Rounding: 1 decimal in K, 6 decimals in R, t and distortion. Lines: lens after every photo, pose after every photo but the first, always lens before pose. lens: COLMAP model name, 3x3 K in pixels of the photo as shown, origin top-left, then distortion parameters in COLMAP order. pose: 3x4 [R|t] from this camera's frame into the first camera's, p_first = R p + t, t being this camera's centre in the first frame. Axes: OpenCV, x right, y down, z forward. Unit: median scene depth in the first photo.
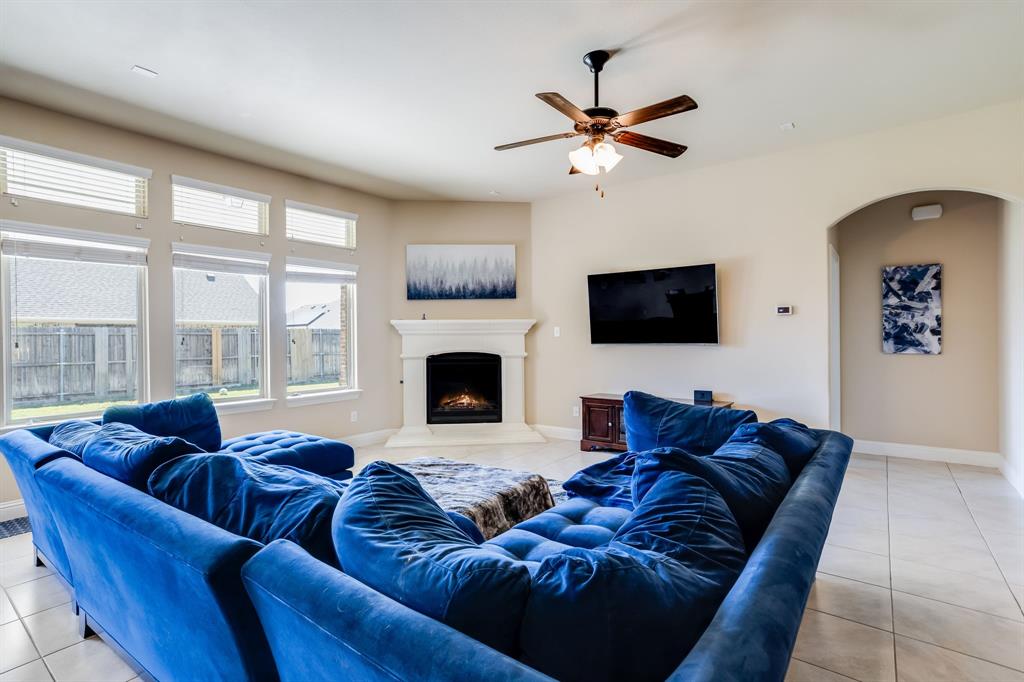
lens RADIAL K [[501.9, 0, 518.6], [0, 501.9, 338.6], [0, 0, 1]] dist [-0.017453, 0.010404]
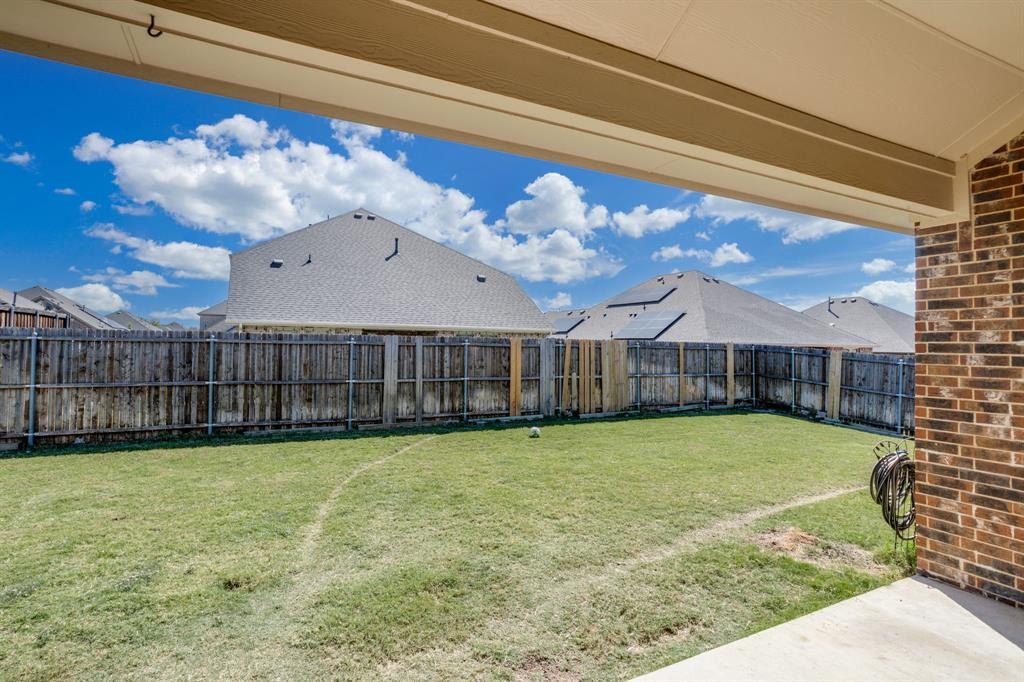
lens RADIAL K [[501.9, 0, 505.8], [0, 501.9, 337.8], [0, 0, 1]] dist [-0.017453, 0.010404]
pose [[0.903743, 0.014903, -0.427817, -0.312112], [-0.021337, 0.999720, -0.010247, -0.013296], [0.427544, 0.018389, 0.903807, 0.338438]]
